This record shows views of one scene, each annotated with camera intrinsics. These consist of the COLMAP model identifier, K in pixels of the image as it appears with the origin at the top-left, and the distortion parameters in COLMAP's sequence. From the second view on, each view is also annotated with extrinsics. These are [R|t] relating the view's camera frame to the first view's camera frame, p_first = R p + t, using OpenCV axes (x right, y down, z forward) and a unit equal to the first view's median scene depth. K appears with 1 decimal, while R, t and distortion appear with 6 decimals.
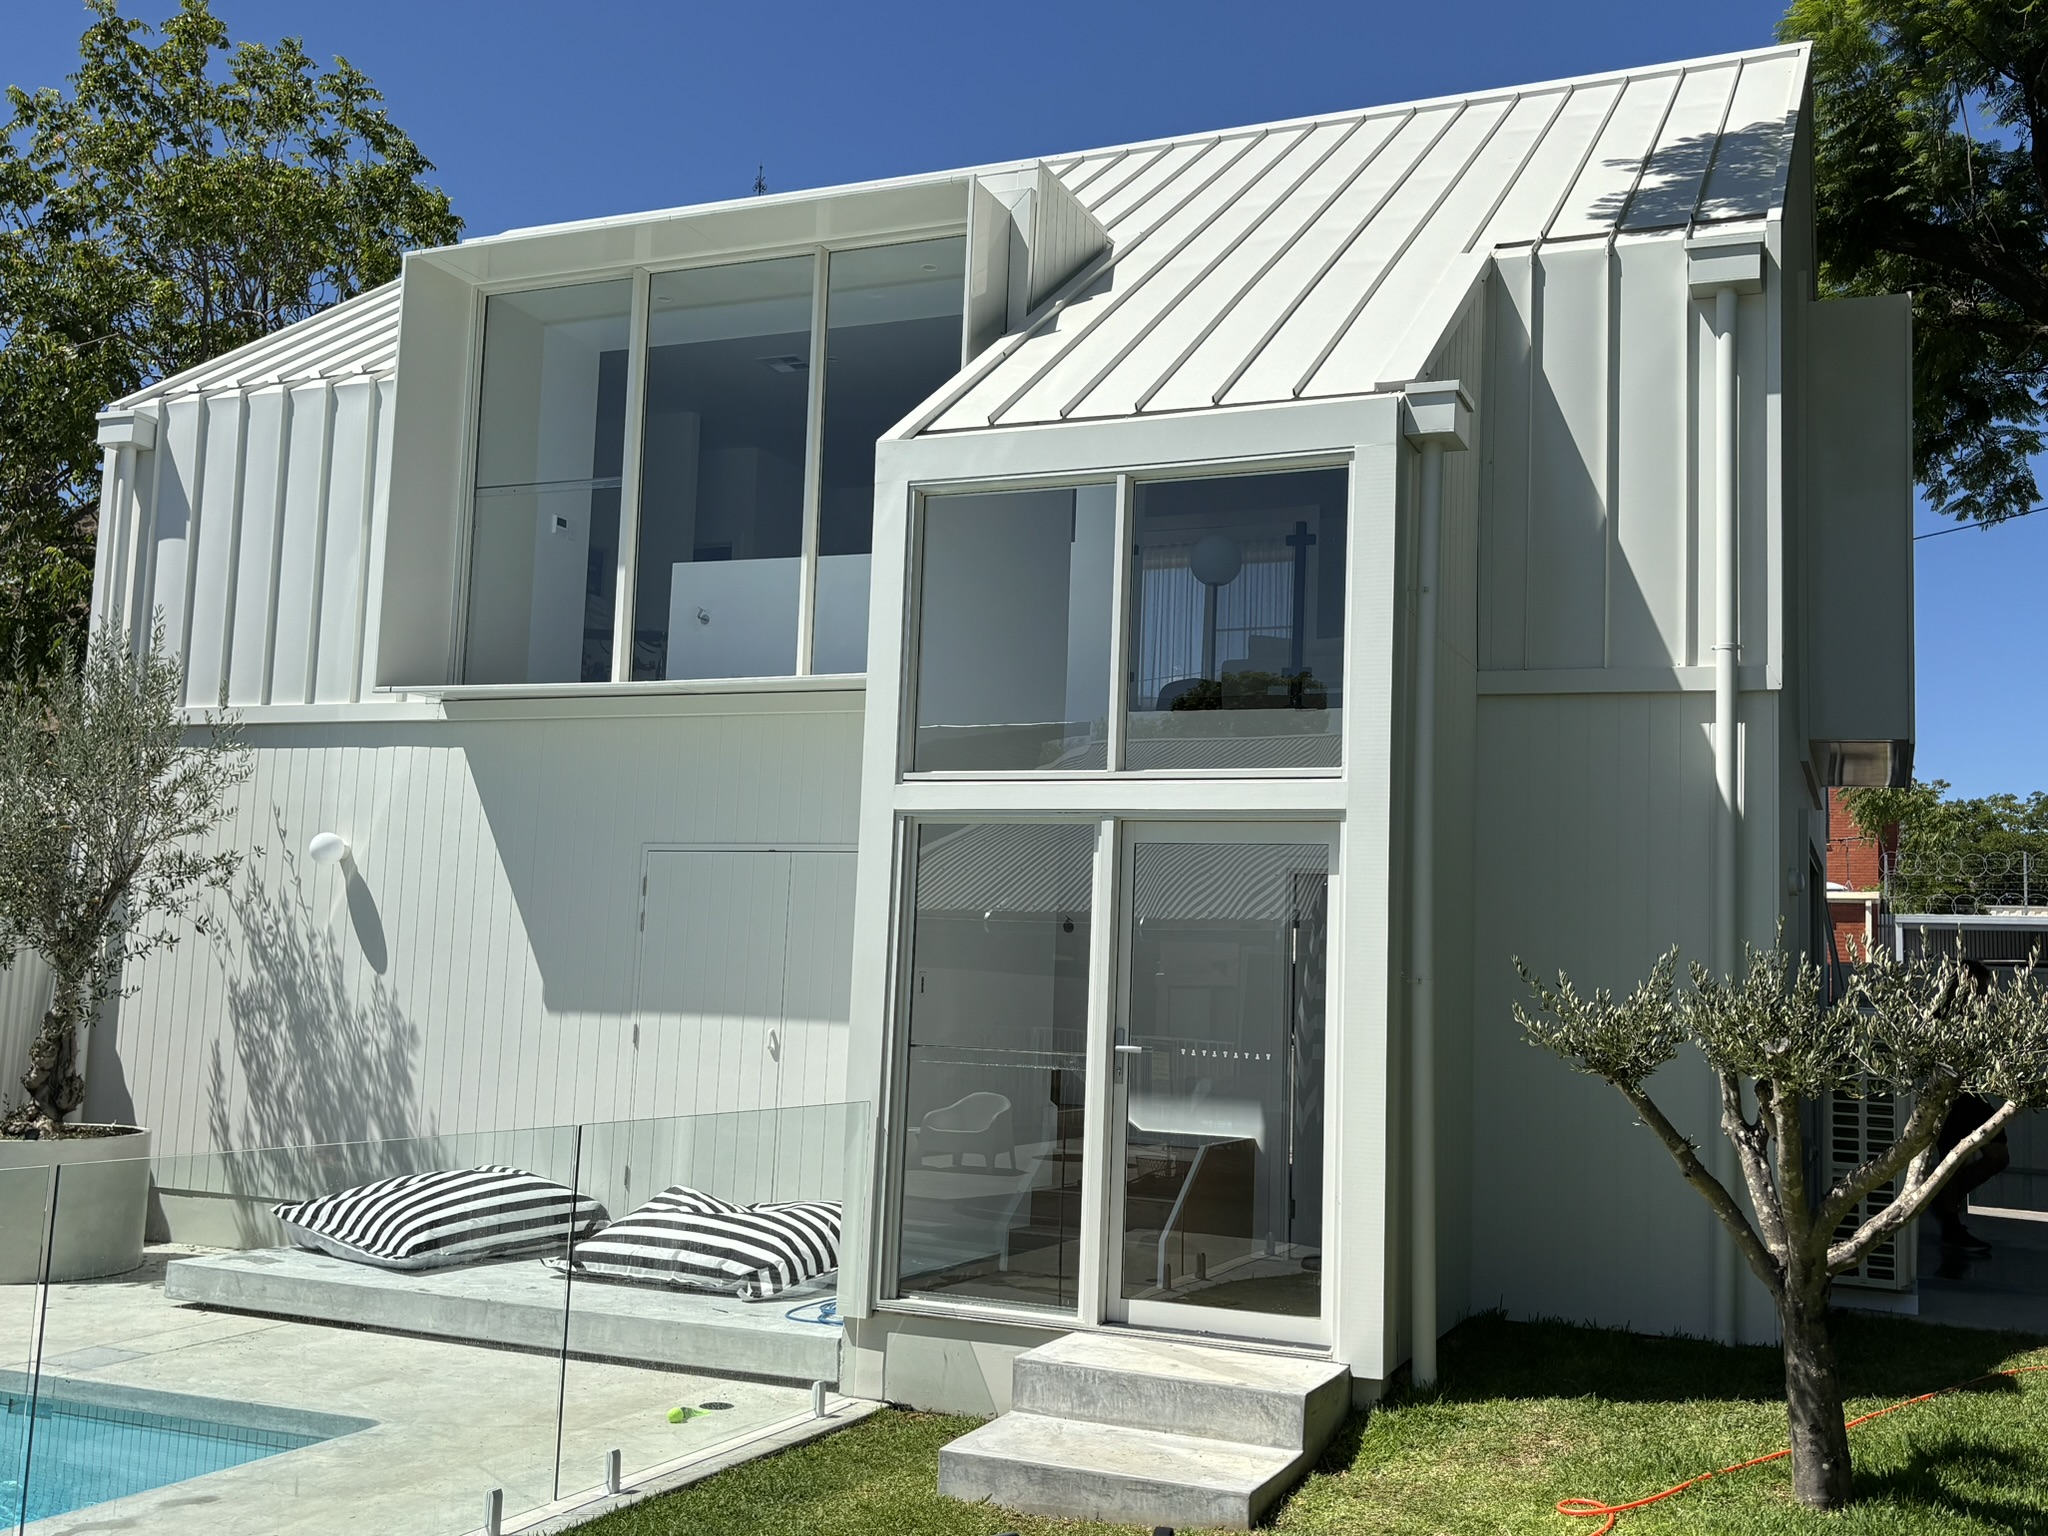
lens RADIAL K [[1949.4, 0, 1024.0], [0, 1949.4, 768.0], [0, 0, 1]] dist [0.013051, 0.014402]
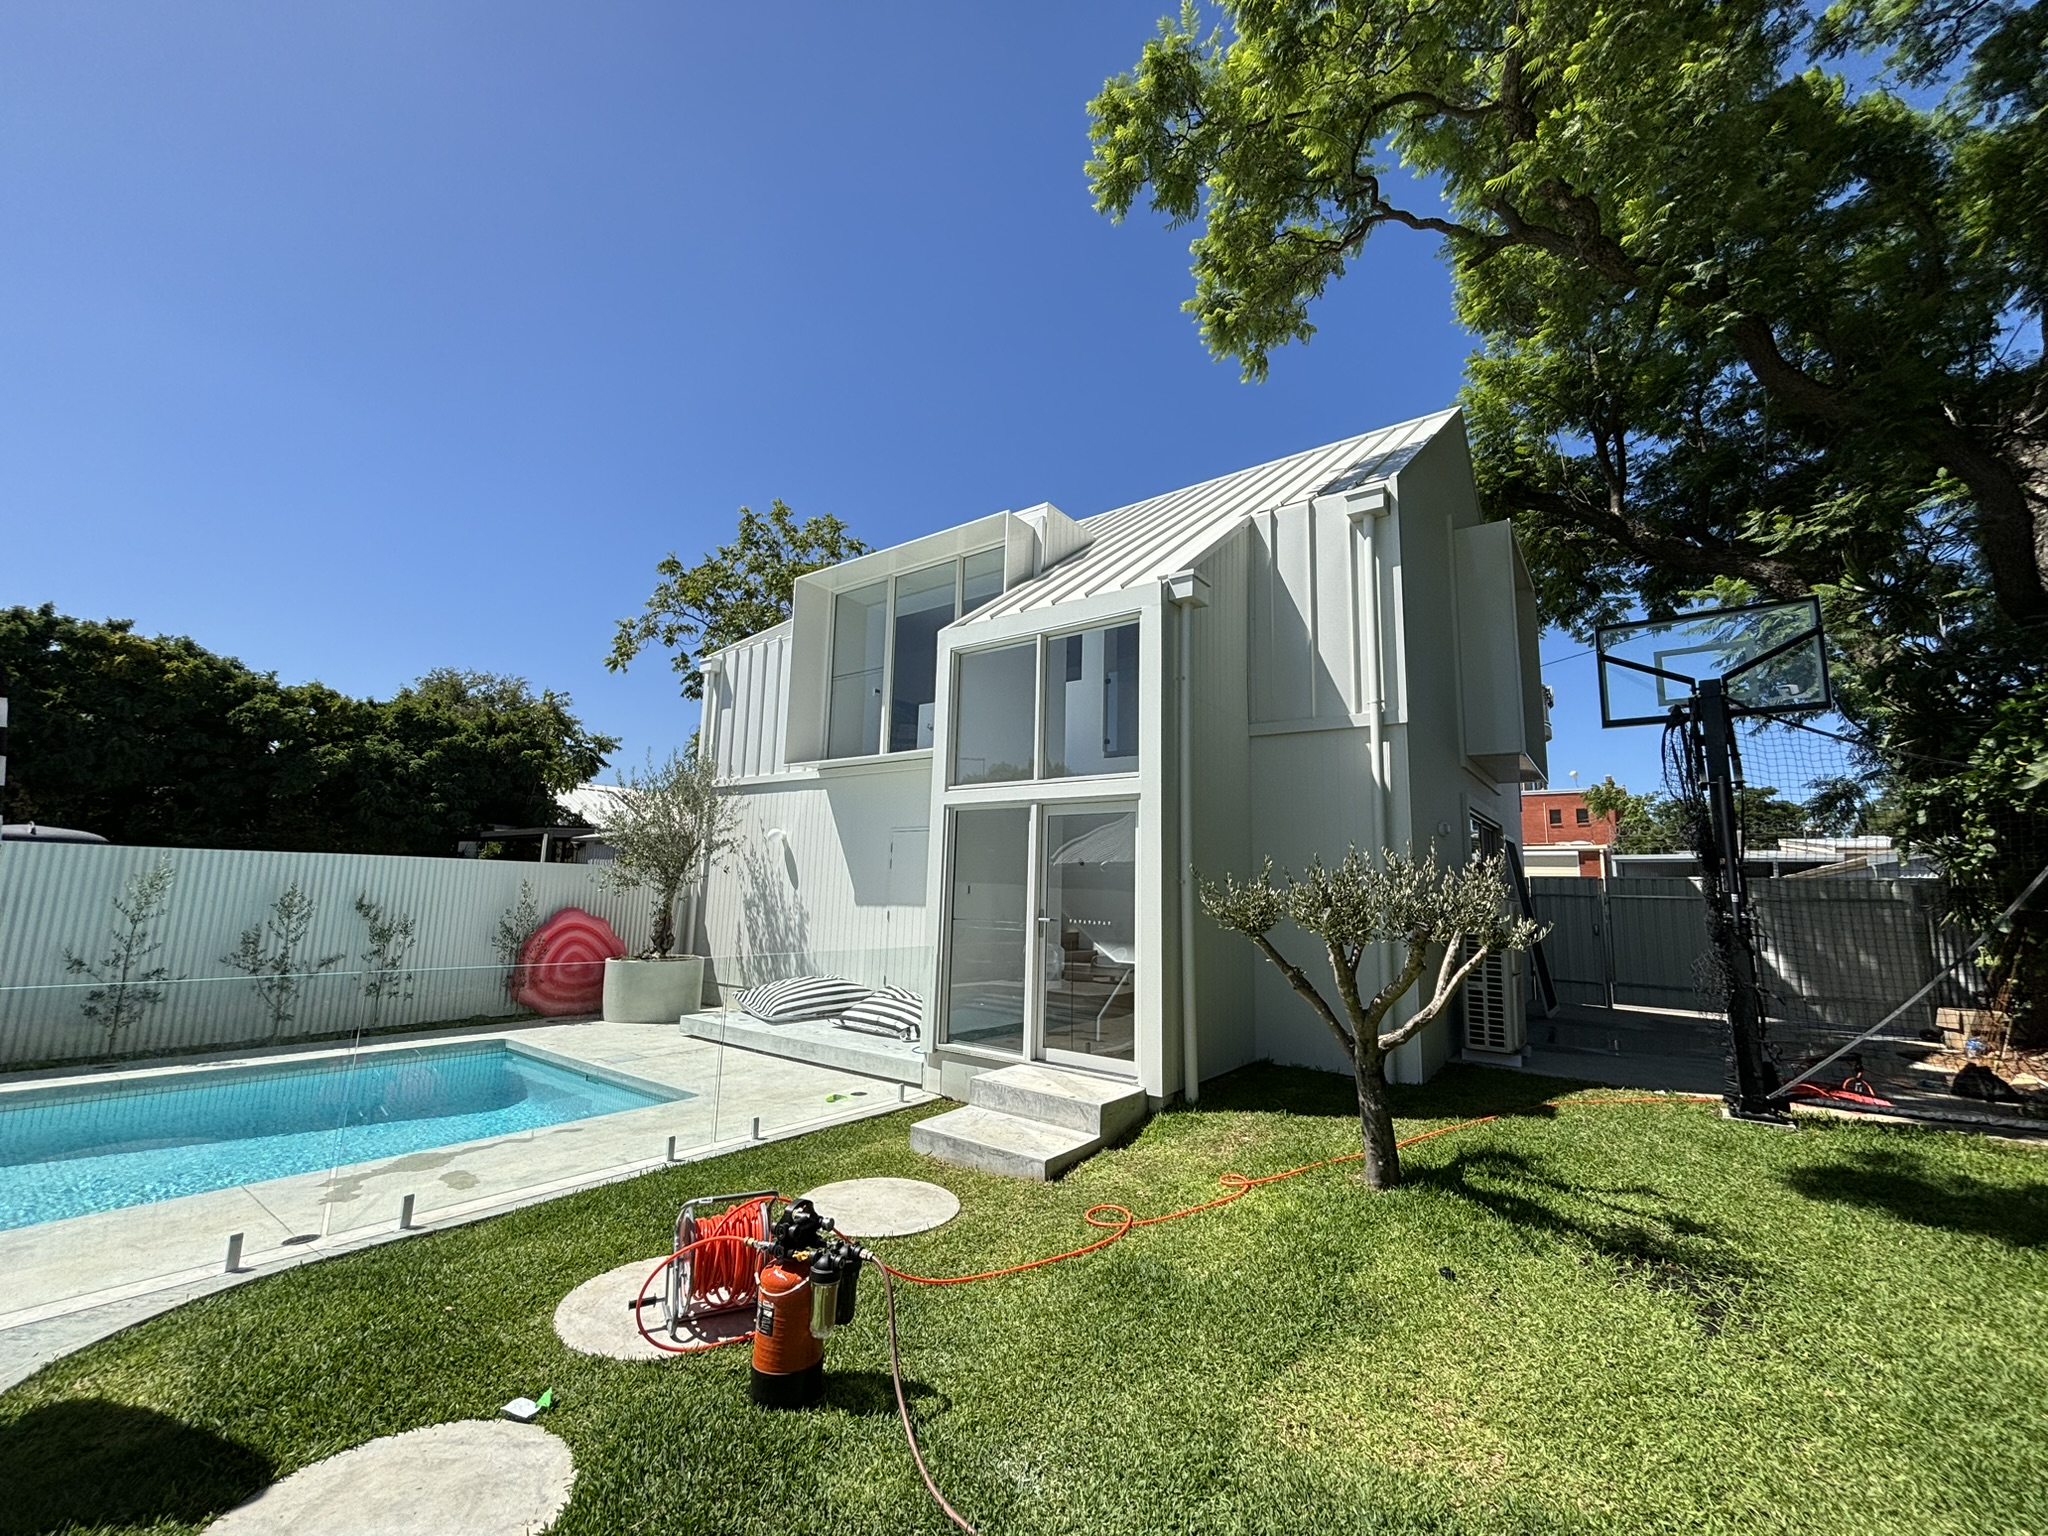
lens RADIAL K [[817.6, 0, 1017.2], [0, 817.6, 760.4], [0, 0, 1]] dist [0.000665, -0.014314]
pose [[0.971014, -0.049549, -0.233832, 0.194346], [0.036038, 0.997443, -0.061707, 0.028069], [0.236292, 0.051491, 0.970317, 0.152513]]
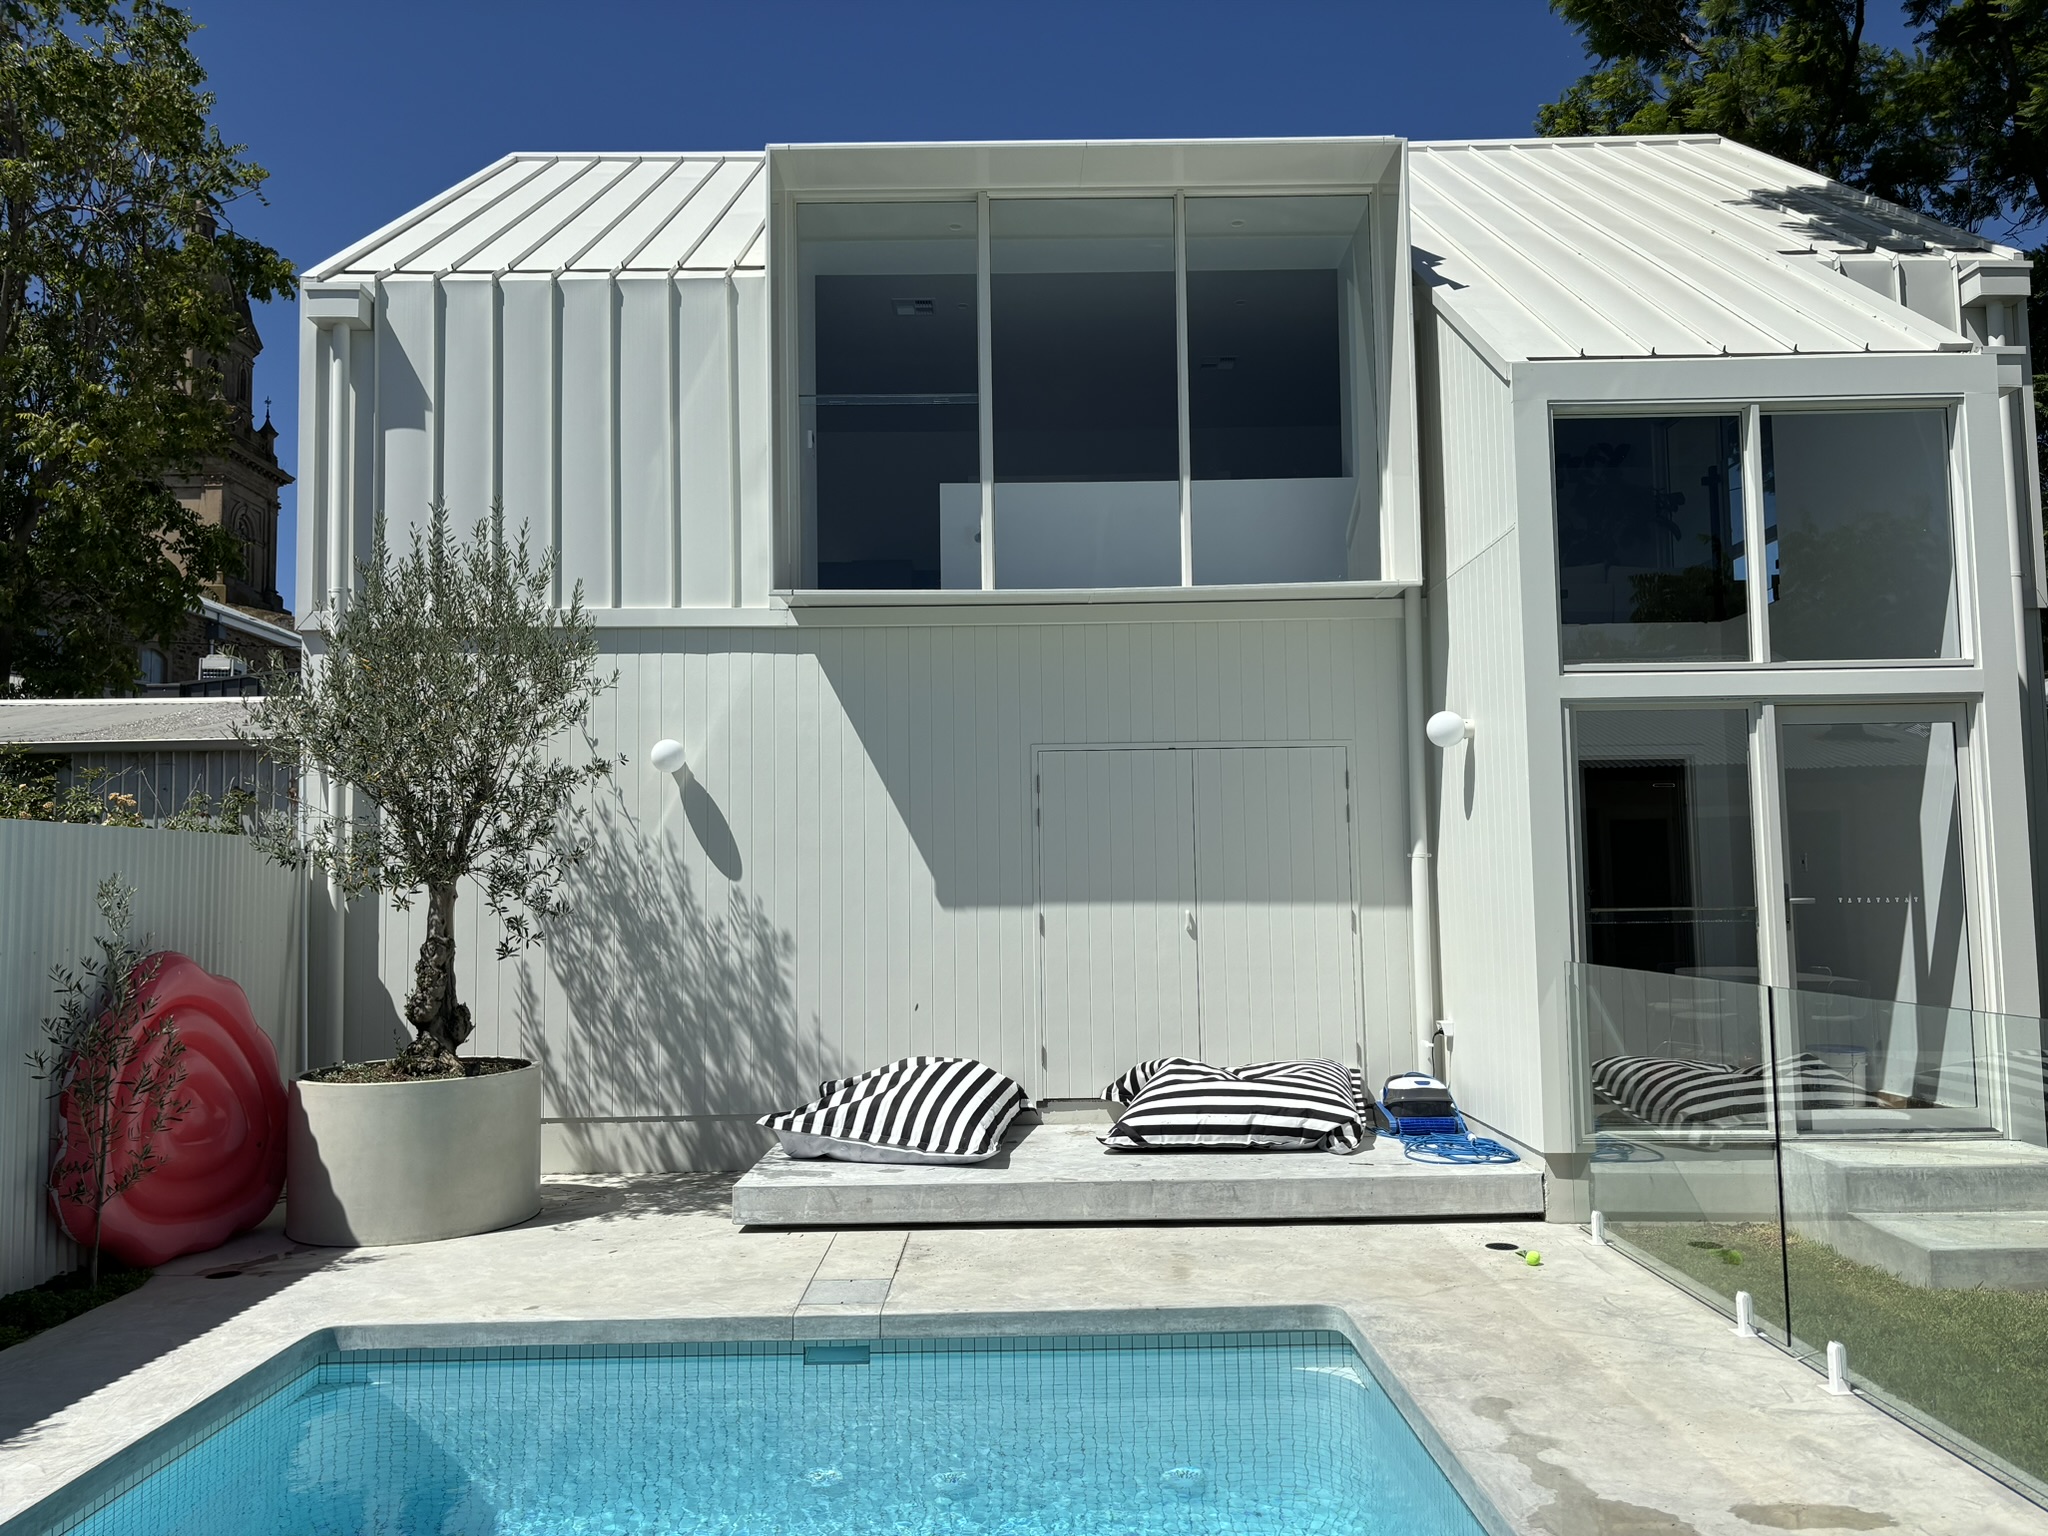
lens RADIAL K [[1554.1, 0, 1029.4], [0, 1554.1, 763.1], [0, 0, 1]] dist [0.065840, -0.065833]
pose [[0.917755, -0.018898, 0.396697, -0.634076], [0.005375, 0.999367, 0.035174, 0.022848], [-0.397110, -0.030149, 0.917276, 0.269757]]
